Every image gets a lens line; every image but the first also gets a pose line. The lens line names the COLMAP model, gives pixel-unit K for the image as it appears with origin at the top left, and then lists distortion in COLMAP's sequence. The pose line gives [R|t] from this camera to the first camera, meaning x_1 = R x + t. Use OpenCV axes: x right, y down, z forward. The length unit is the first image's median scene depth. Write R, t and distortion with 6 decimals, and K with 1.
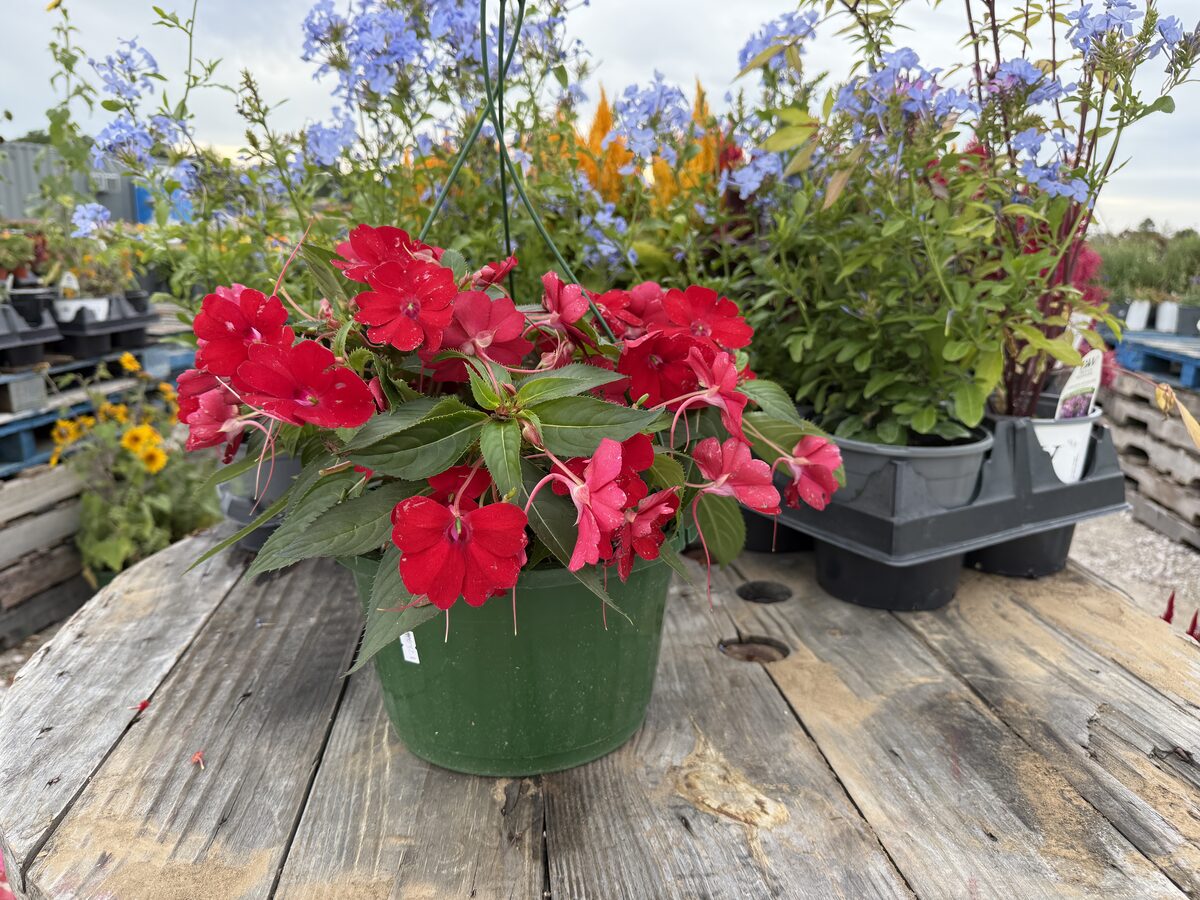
lens RADIAL K [[856.0, 0, 601.6], [0, 856.0, 457.5], [0, 0, 1]] dist [-0.000231, -0.016089]
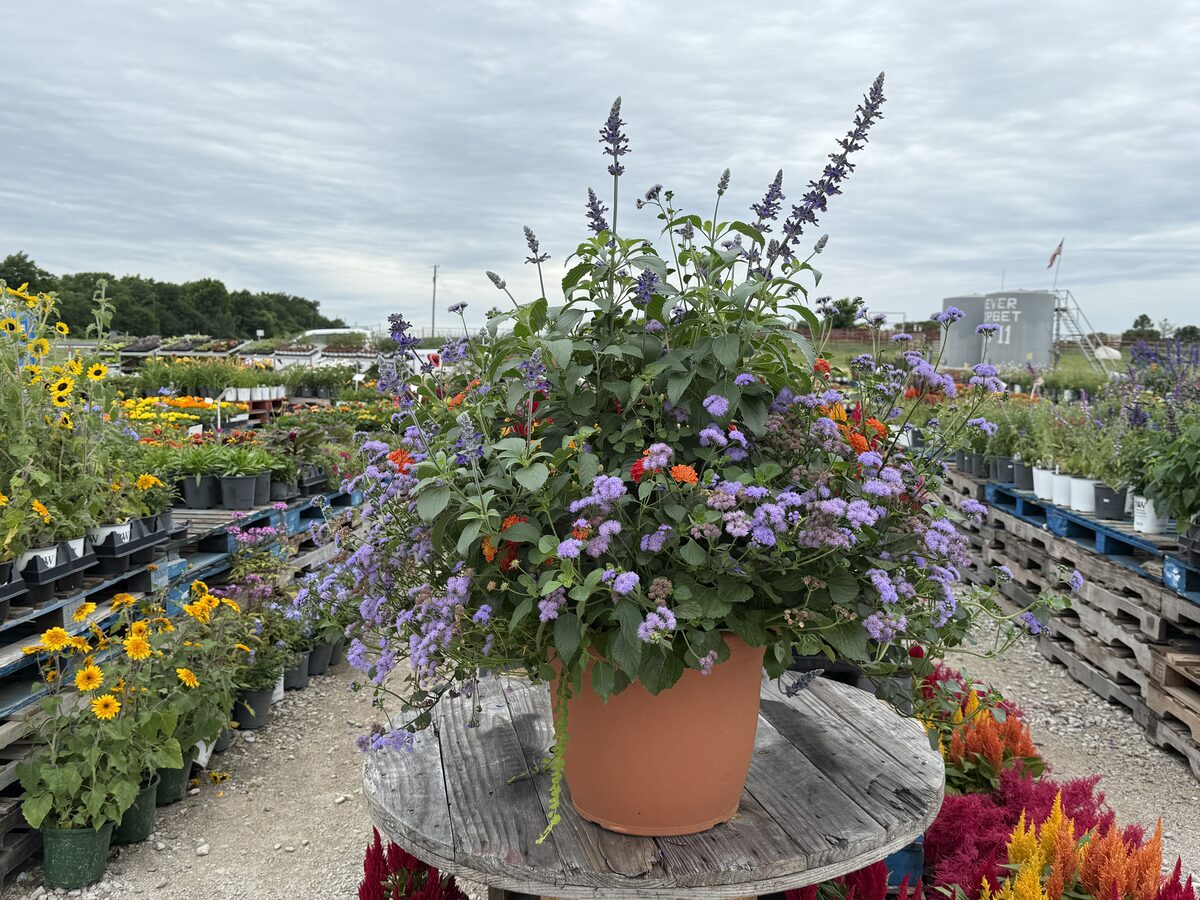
lens RADIAL K [[1094.5, 0, 604.6], [0, 1094.5, 453.8], [0, 0, 1]] dist [0.003534, 0.000000]
pose [[0.995740, -0.029018, 0.087515, -0.294146], [0.041902, 0.987921, -0.149183, -0.117209], [-0.082129, 0.152215, 0.984929, -1.554780]]
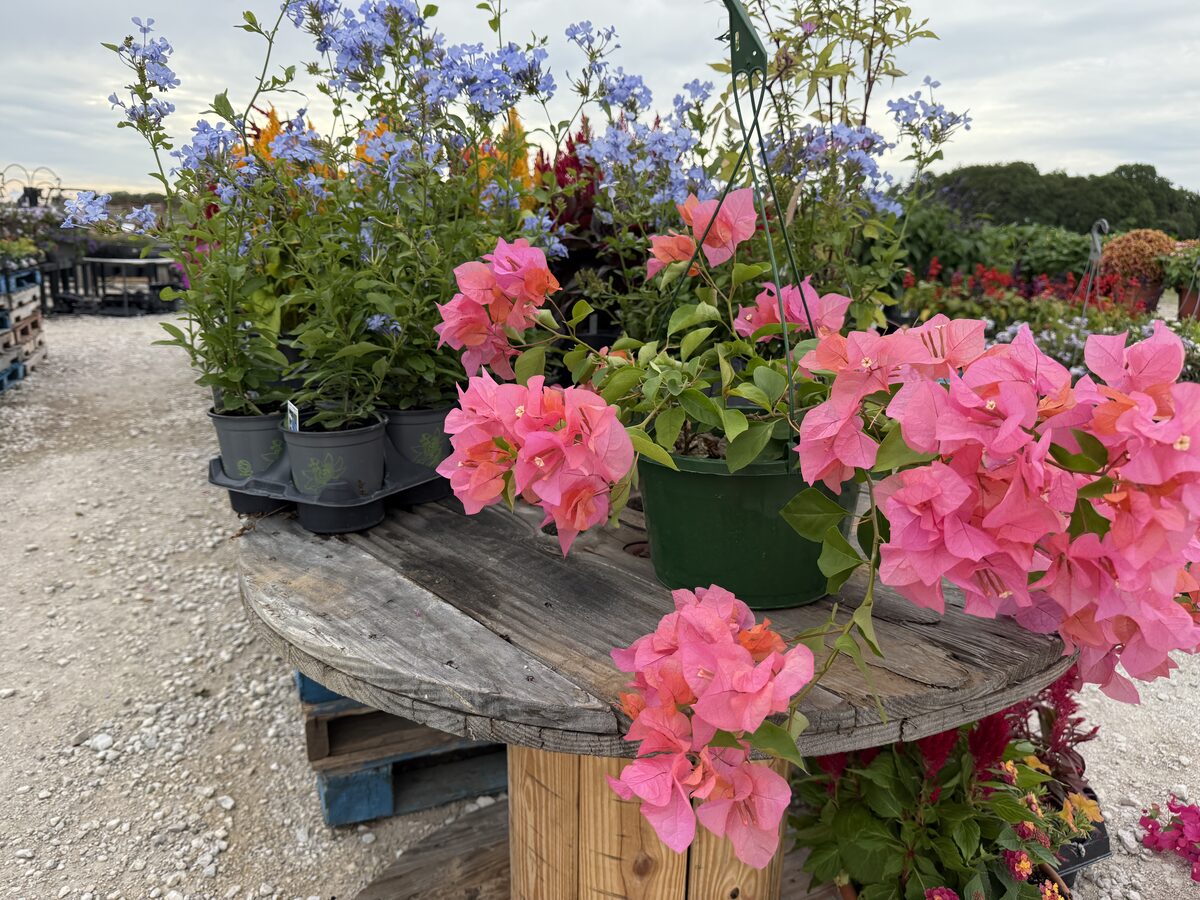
lens RADIAL K [[852.5, 0, 590.9], [0, 852.5, 463.1], [0, 0, 1]] dist [0.002028, -0.017954]
pose [[0.831706, -0.145468, 0.535821, -0.846599], [0.134860, 0.989095, 0.059195, 0.005719], [-0.538589, 0.023028, 0.842254, -0.072591]]
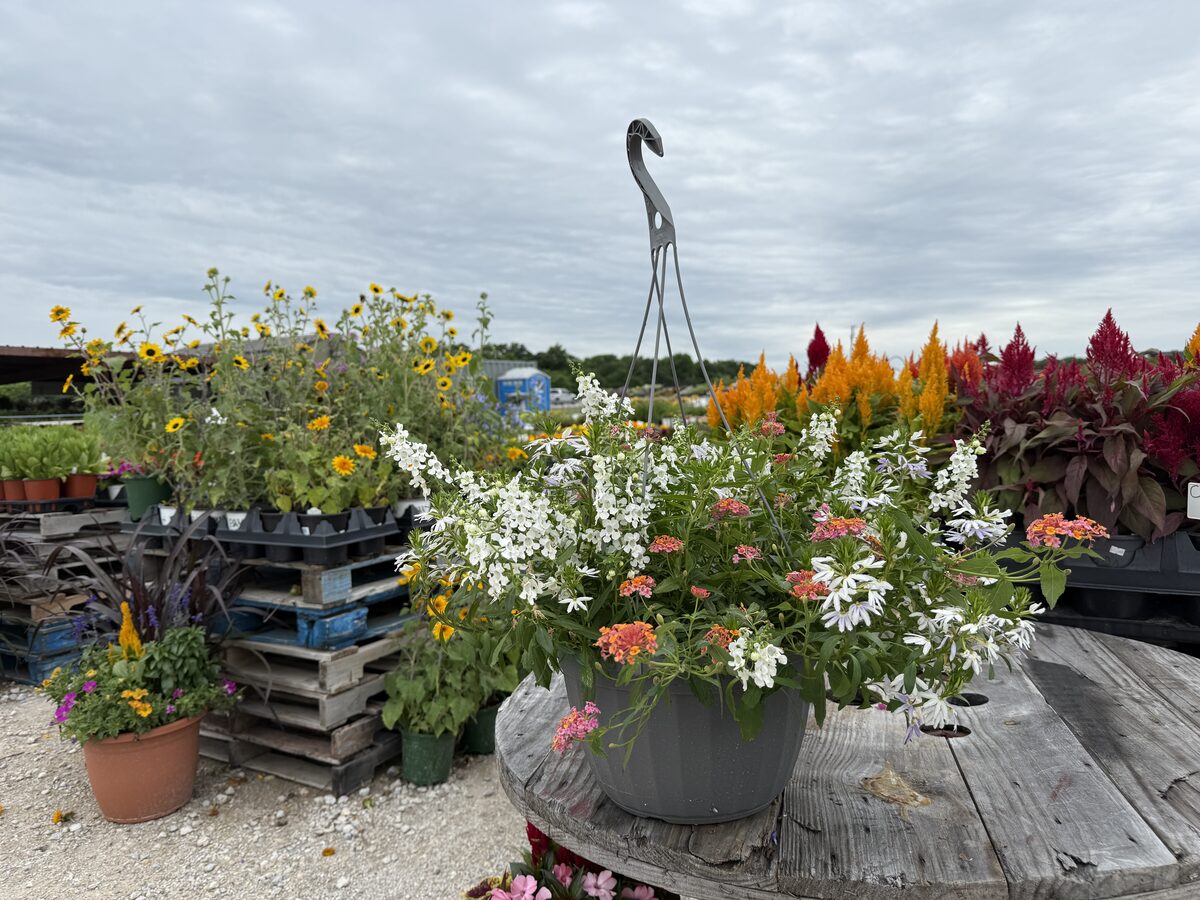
lens RADIAL K [[852.5, 0, 608.1], [0, 852.5, 442.3], [0, 0, 1]] dist [0.002028, -0.017954]
pose [[0.936721, -0.049676, -0.346534, 0.162258], [-0.023651, 0.978639, -0.204220, 0.054838], [0.349277, 0.199493, 0.915537, -0.605279]]
